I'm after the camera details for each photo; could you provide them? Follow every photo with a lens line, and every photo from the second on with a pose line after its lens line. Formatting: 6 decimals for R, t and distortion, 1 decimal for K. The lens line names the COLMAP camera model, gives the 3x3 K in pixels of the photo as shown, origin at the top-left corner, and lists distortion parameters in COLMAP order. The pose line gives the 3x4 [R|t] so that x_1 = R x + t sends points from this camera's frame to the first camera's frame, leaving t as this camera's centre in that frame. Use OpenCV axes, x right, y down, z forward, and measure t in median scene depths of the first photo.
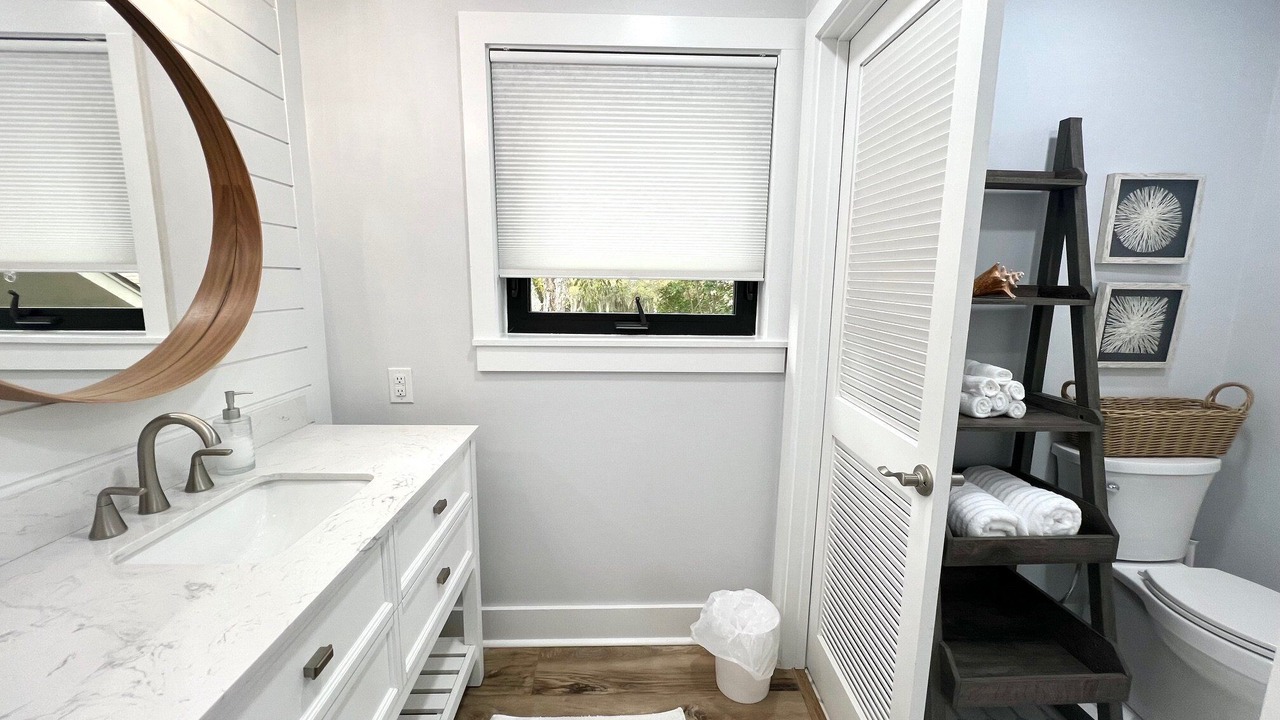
lens RADIAL K [[518.6, 0, 639.8], [0, 518.6, 359.8], [0, 0, 1]] dist [-0.000539, 0.000470]
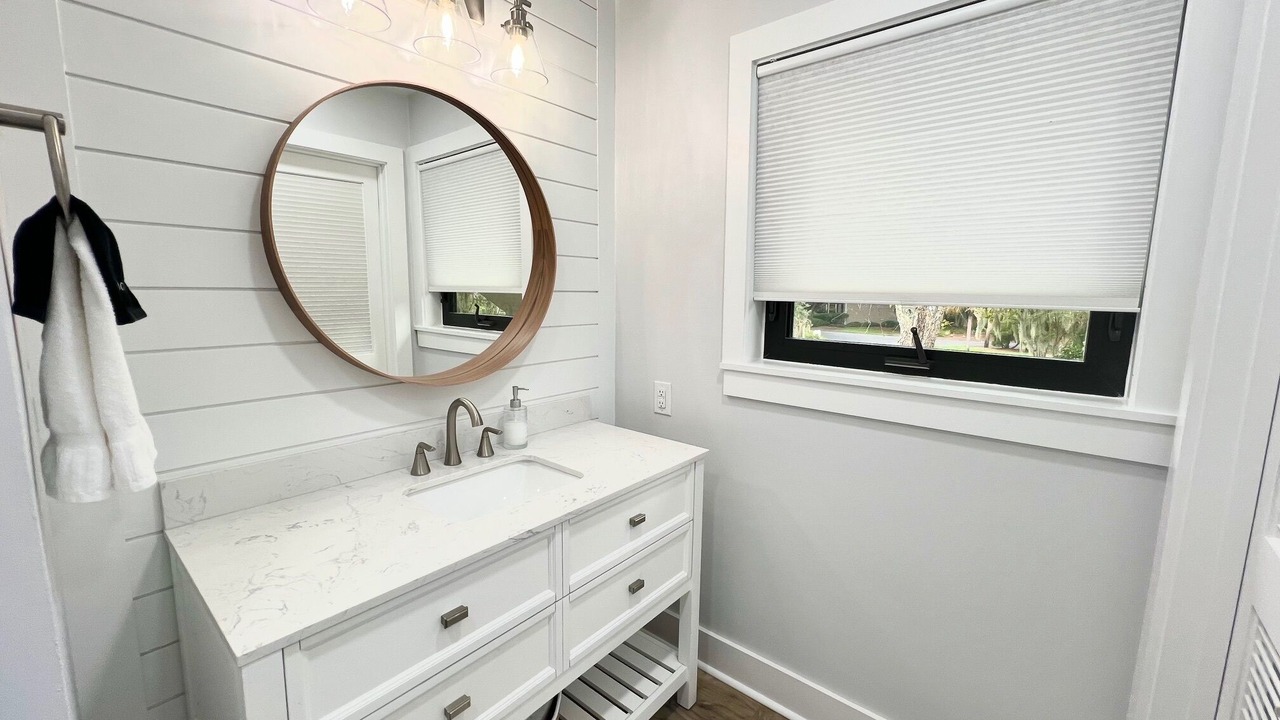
lens RADIAL K [[518.6, 0, 634.1], [0, 518.6, 359.1], [0, 0, 1]] dist [-0.000539, 0.000470]
pose [[0.739862, 0.090542, -0.666638, 0.228629], [-0.107209, 0.994107, 0.016034, -0.046061], [0.664162, 0.059606, 0.745209, 0.158572]]
